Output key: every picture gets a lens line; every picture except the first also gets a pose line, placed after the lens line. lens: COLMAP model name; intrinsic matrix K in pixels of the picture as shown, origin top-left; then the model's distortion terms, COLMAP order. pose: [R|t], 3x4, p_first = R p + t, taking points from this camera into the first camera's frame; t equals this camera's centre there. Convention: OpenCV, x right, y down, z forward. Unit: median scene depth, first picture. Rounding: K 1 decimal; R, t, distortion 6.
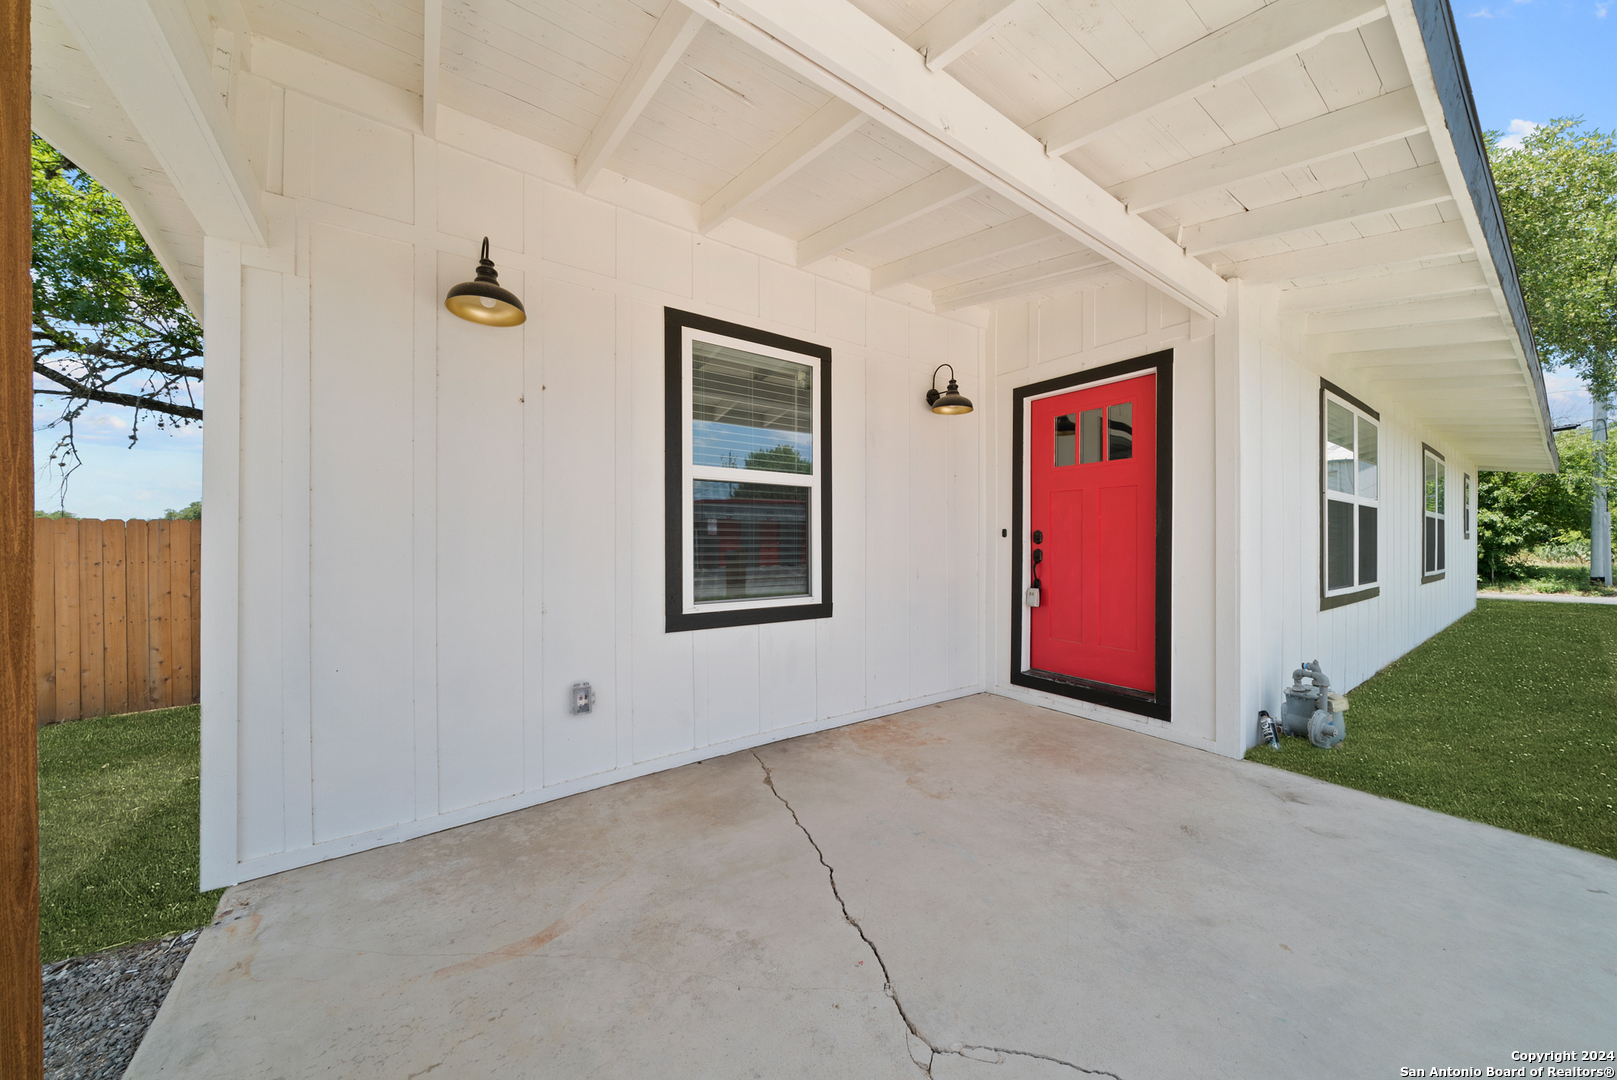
lens RADIAL K [[555.9, 0, 804.0], [0, 555.9, 548.9], [0, 0, 1]] dist [-0.005660, -0.000005]
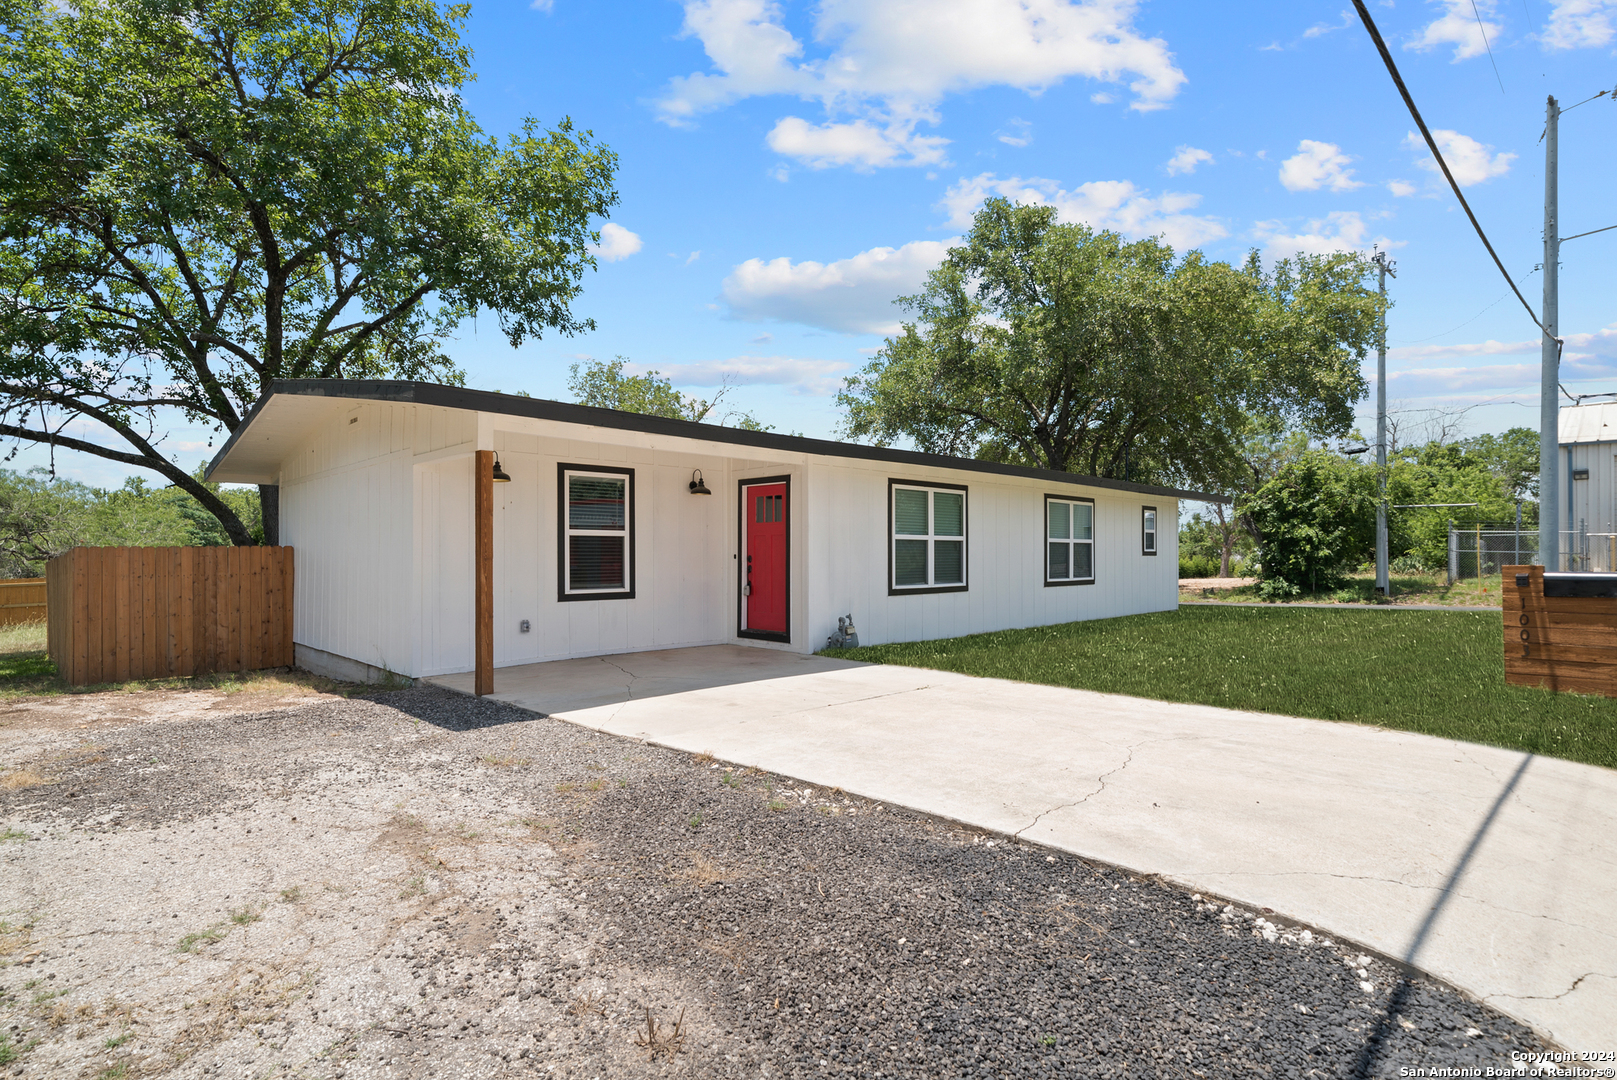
lens RADIAL K [[832.7, 0, 808.5], [0, 832.7, 540.0], [0, 0, 1]] dist [0.001397, 0.000195]
pose [[0.986748, 0.001674, 0.162249, 0.154318], [0.002704, 0.999638, -0.026760, -0.009035], [-0.162235, 0.026844, 0.986387, -1.808855]]
